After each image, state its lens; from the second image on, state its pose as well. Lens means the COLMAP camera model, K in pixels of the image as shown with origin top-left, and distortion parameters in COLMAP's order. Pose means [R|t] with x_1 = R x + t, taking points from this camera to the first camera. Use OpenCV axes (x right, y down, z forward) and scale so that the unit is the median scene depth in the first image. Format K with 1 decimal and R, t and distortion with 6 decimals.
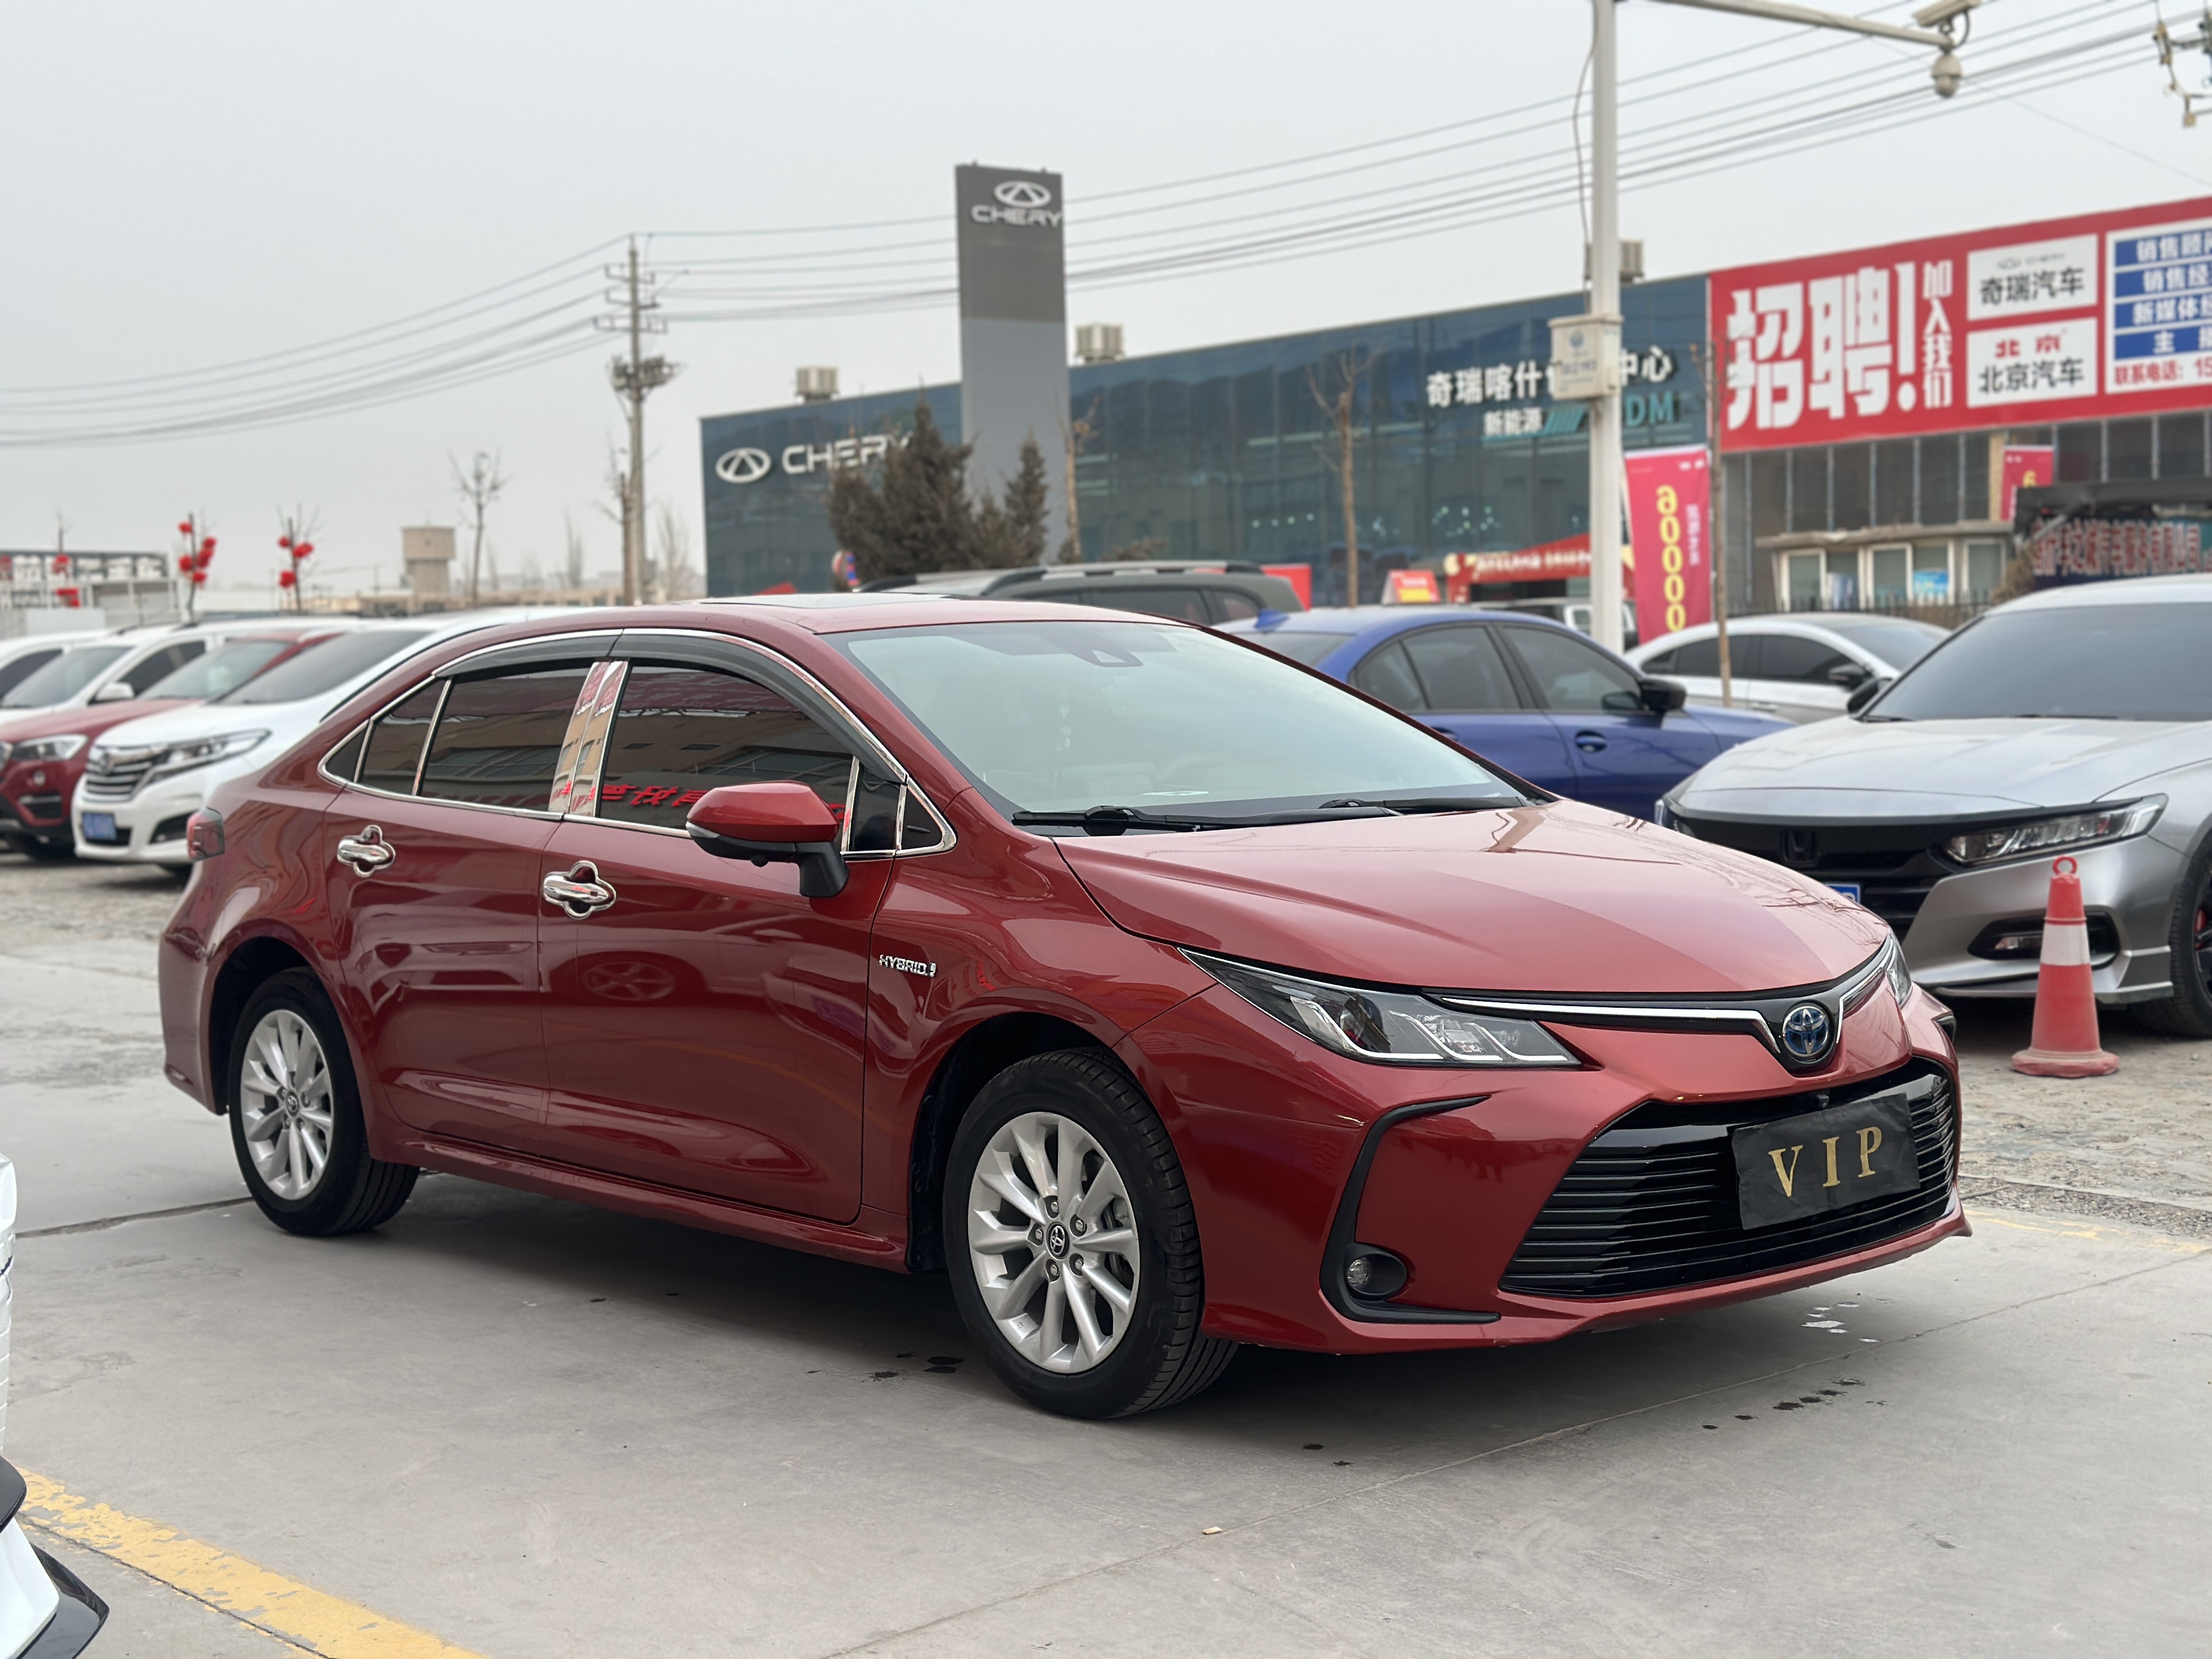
lens RADIAL K [[3105.4, 0, 1106.0], [0, 3105.4, 829.5], [0, 0, 1]] dist [0.128148, -0.112570]
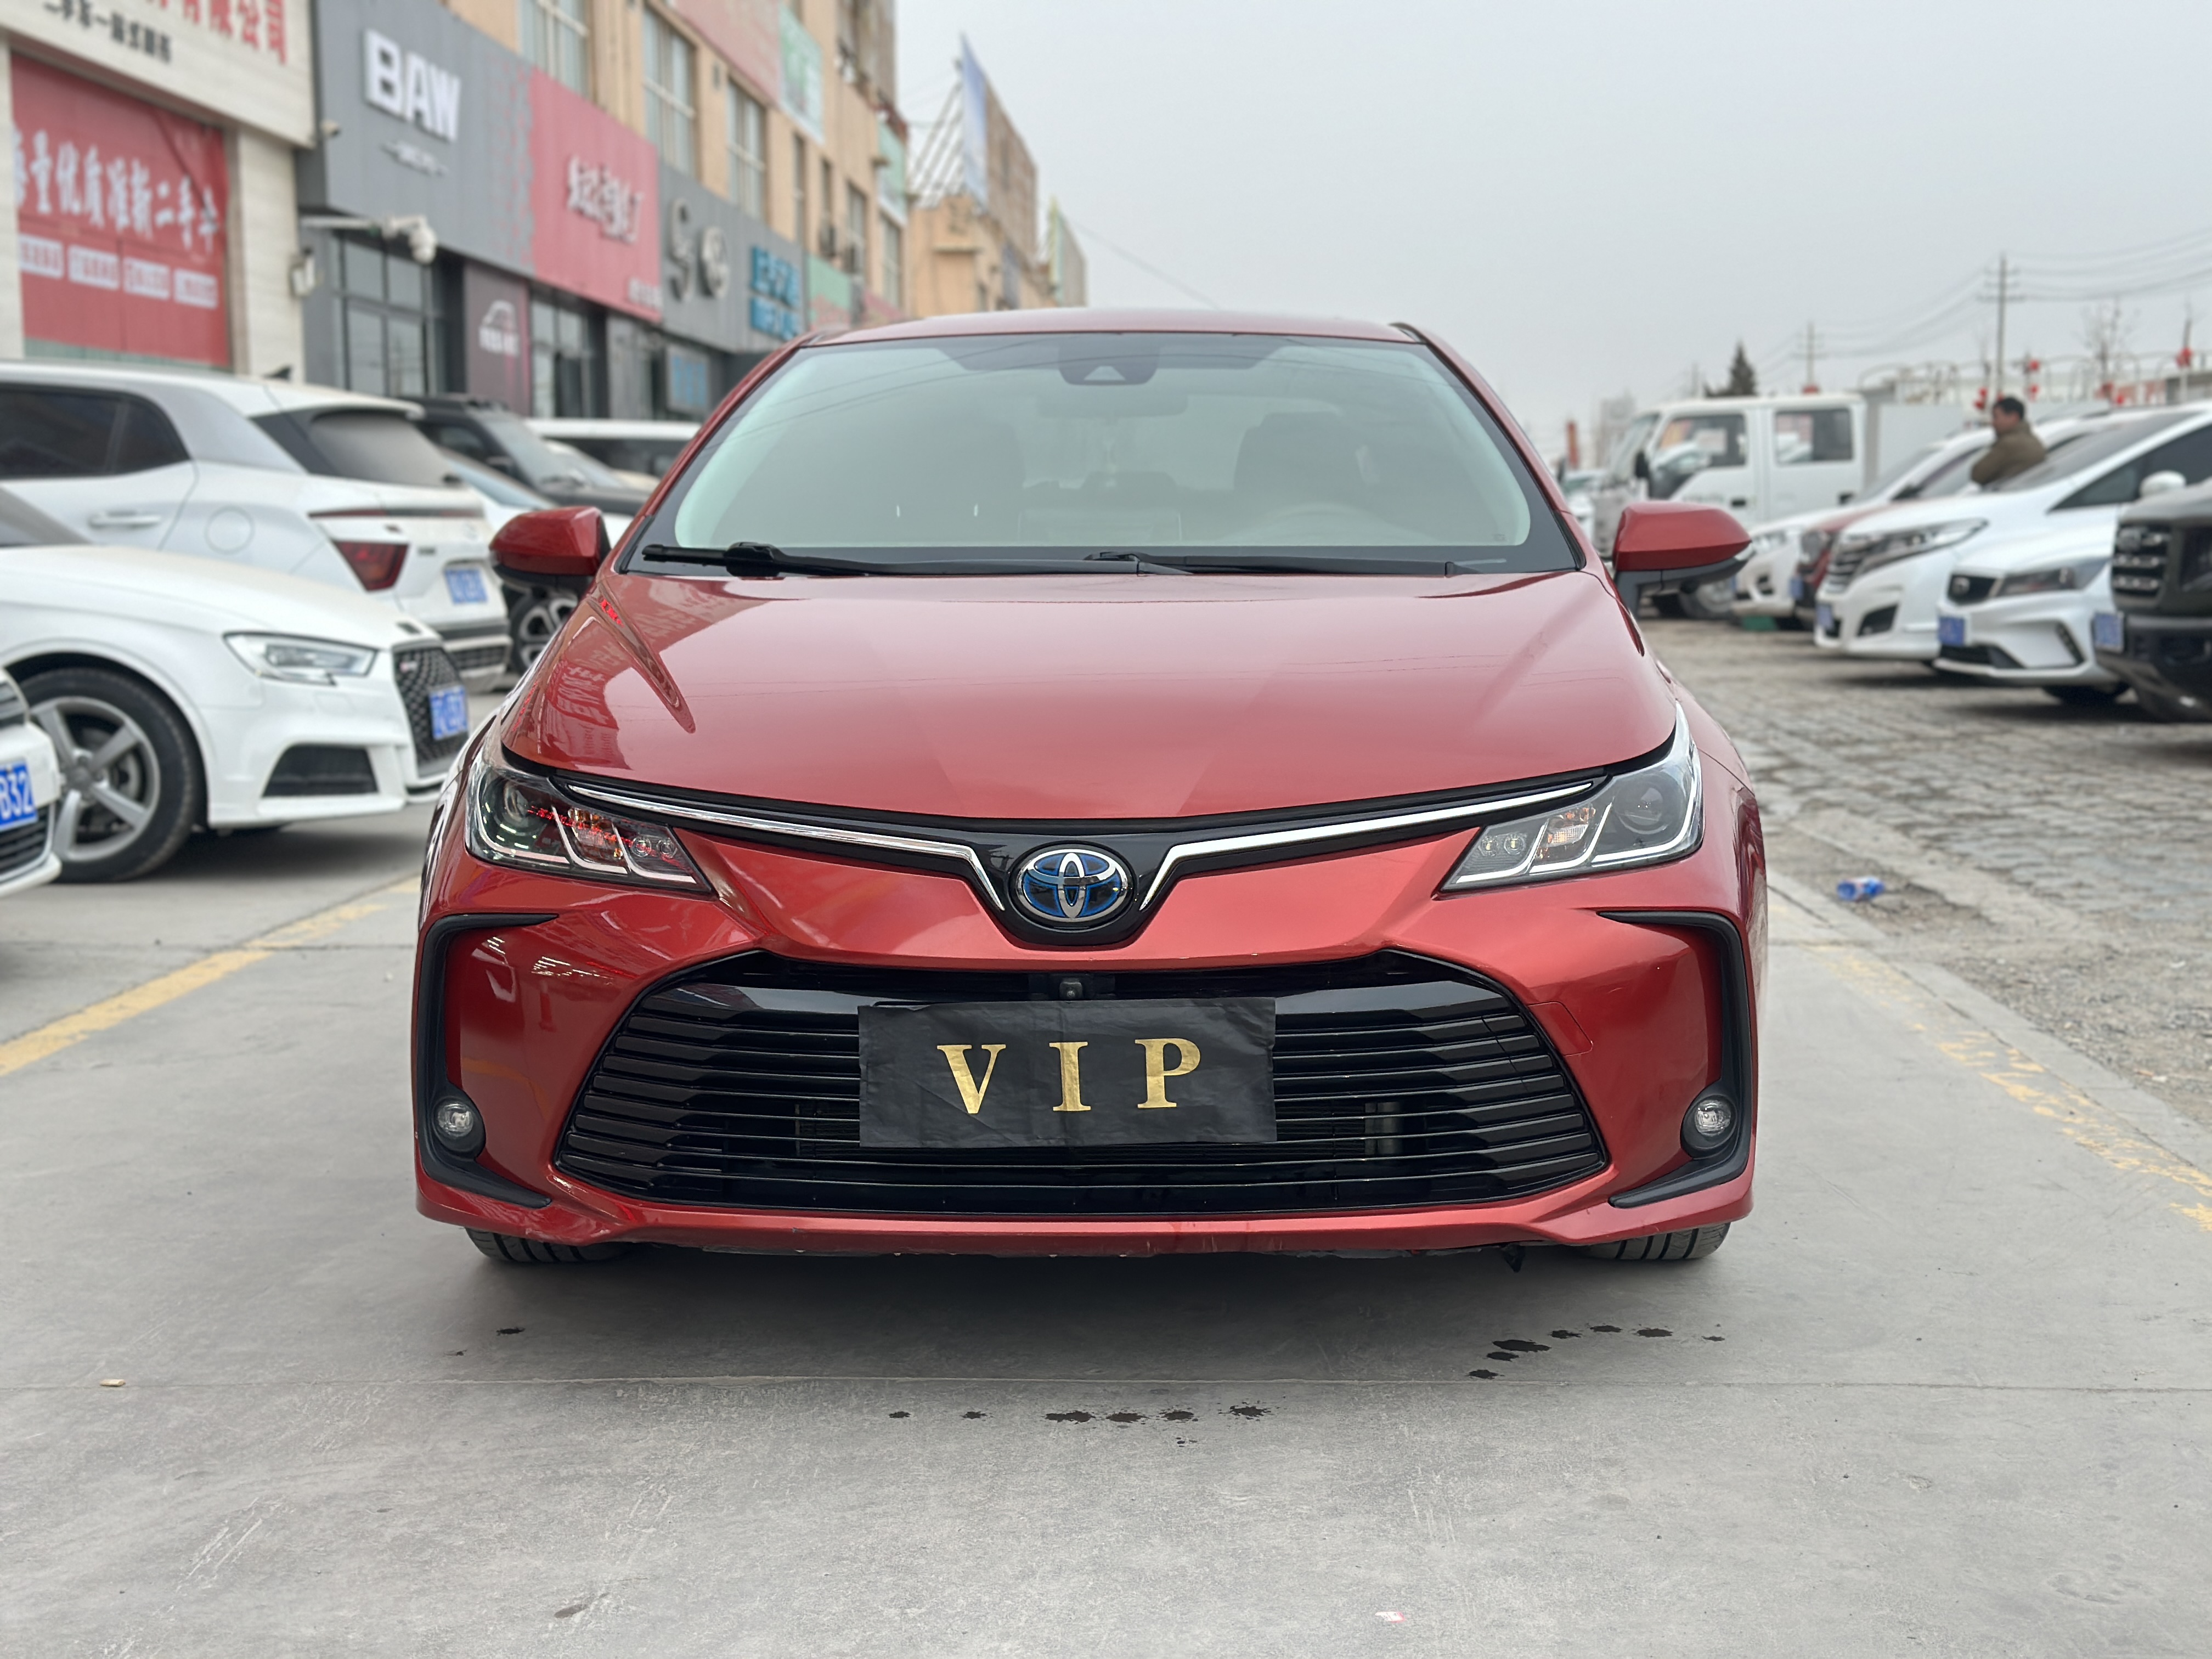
lens RADIAL K [[3105.4, 0, 1106.0], [0, 3105.4, 829.5], [0, 0, 1]] dist [0.128148, -0.112570]
pose [[0.724902, 0.091144, -0.682796, 0.706569], [-0.050753, 0.995581, 0.079013, -0.002342], [0.686980, -0.022623, 0.726324, 0.516069]]
